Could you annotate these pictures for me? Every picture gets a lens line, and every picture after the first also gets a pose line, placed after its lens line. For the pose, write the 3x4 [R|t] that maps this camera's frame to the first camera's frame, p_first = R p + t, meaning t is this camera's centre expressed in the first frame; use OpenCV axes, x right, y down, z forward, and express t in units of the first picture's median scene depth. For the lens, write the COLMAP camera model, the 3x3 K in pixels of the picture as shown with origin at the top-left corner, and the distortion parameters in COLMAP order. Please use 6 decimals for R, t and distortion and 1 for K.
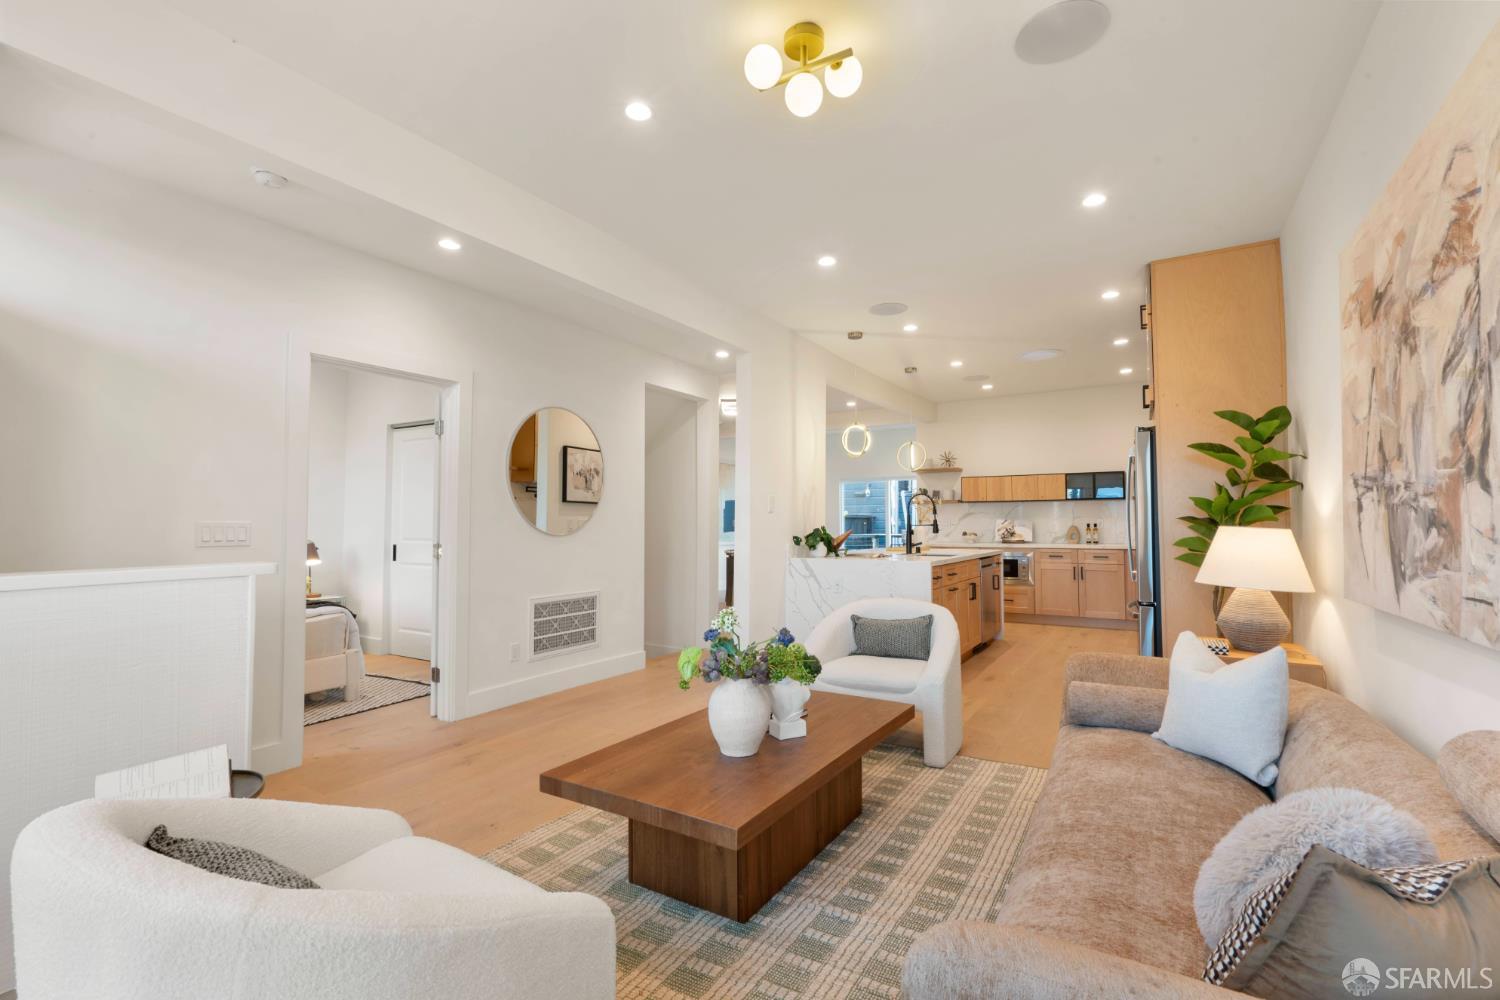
lens RADIAL K [[686.9, 0, 750.0], [0, 686.9, 500.0], [0, 0, 1]] dist [0.000307, 0.000009]
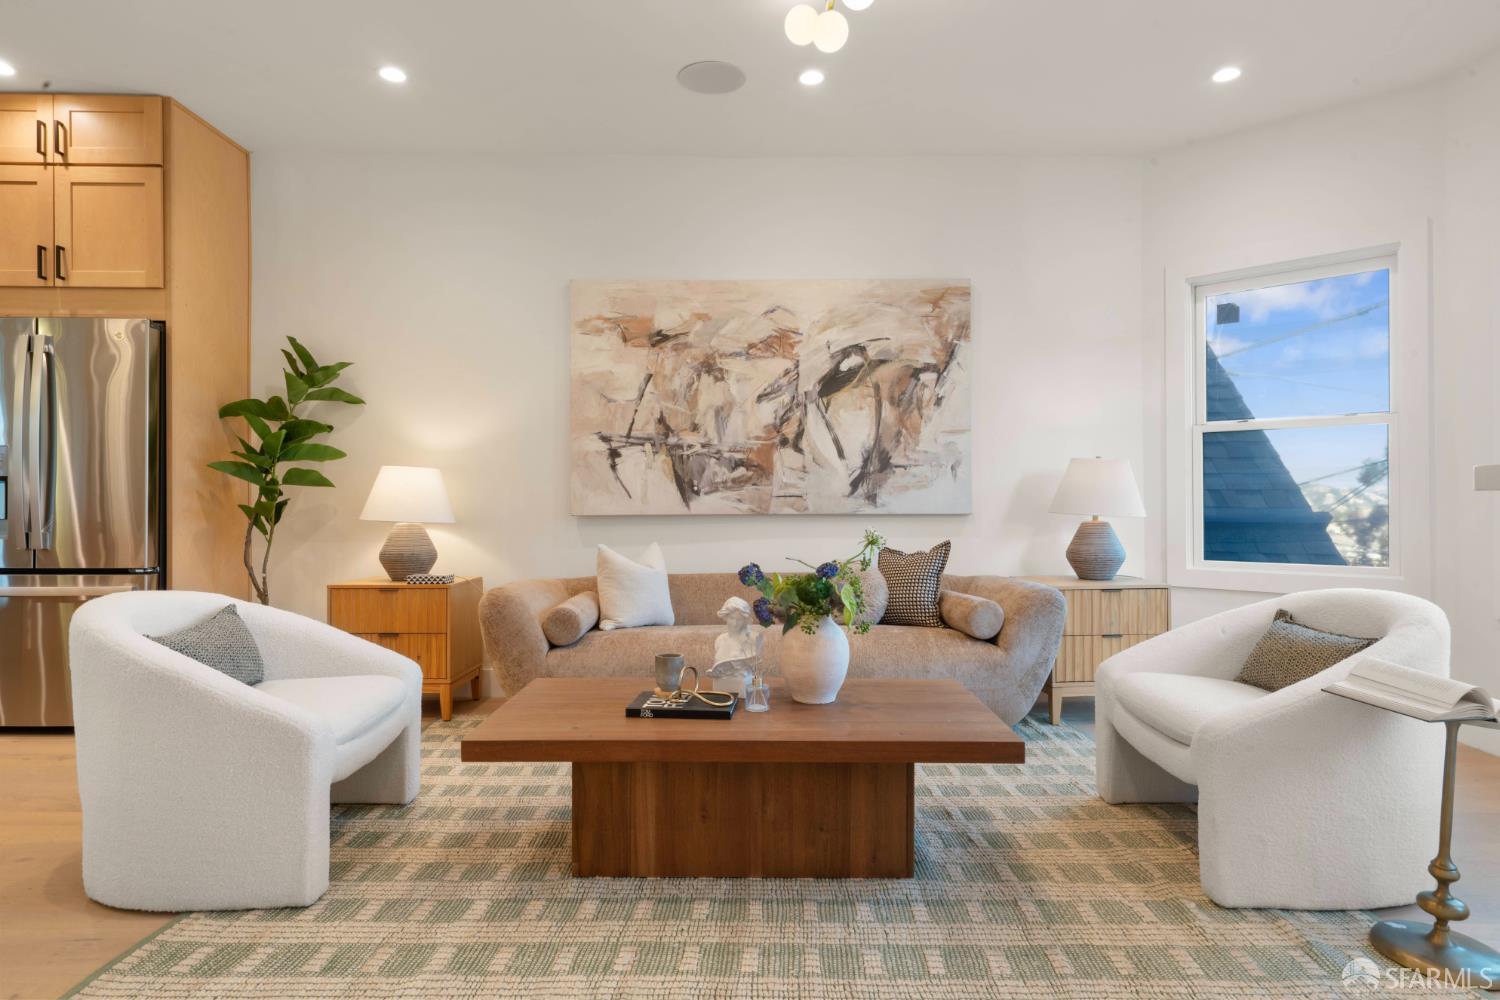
lens RADIAL K [[842.0, 0, 750.0], [0, 842.0, 500.0], [0, 0, 1]] dist [-0.001626, -0.000119]
pose [[-0.523014, -0.001563, 0.852322, -1.097722], [-0.029459, 0.999434, -0.016244, 0.160394], [-0.851815, -0.033604, -0.522764, 2.032496]]
